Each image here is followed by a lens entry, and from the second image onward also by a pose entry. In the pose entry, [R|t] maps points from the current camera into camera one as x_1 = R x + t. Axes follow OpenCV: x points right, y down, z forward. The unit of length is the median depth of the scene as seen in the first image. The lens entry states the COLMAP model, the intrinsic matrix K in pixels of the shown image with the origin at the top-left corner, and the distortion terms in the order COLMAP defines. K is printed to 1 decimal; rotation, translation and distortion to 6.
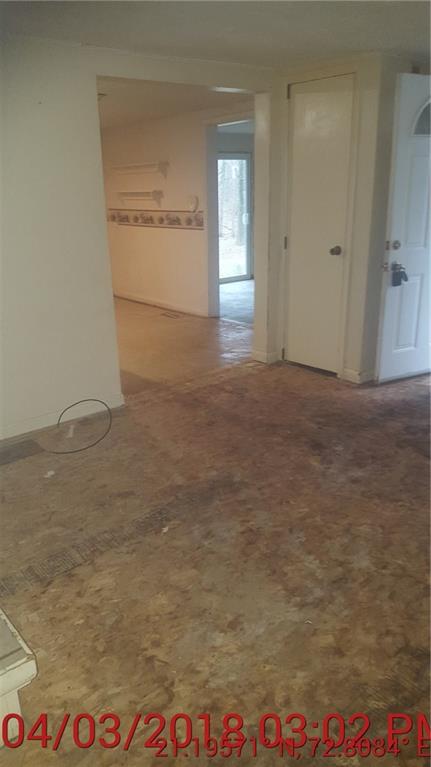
lens RADIAL K [[574.5, 0, 200.8], [0, 574.5, 387.2], [0, 0, 1]] dist [0.179255, -0.361395]
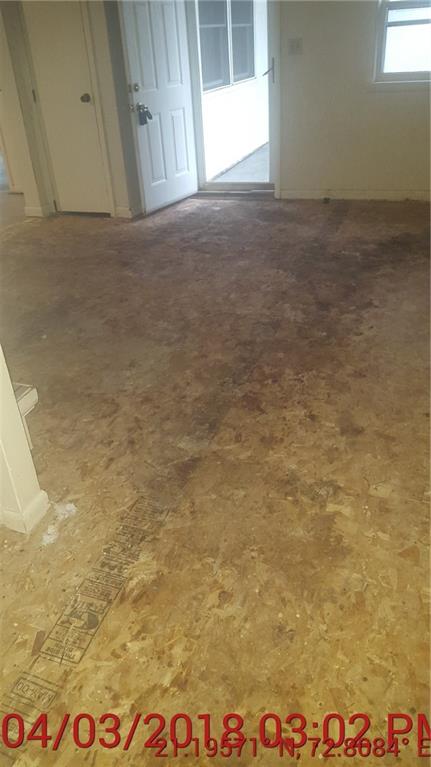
lens RADIAL K [[574.5, 0, 200.8], [0, 574.5, 387.2], [0, 0, 1]] dist [0.179255, -0.361395]
pose [[0.870849, -0.279363, 0.404449, -0.194219], [0.198771, 0.952665, 0.230042, 0.082905], [-0.449569, -0.119939, 0.885156, -0.169133]]
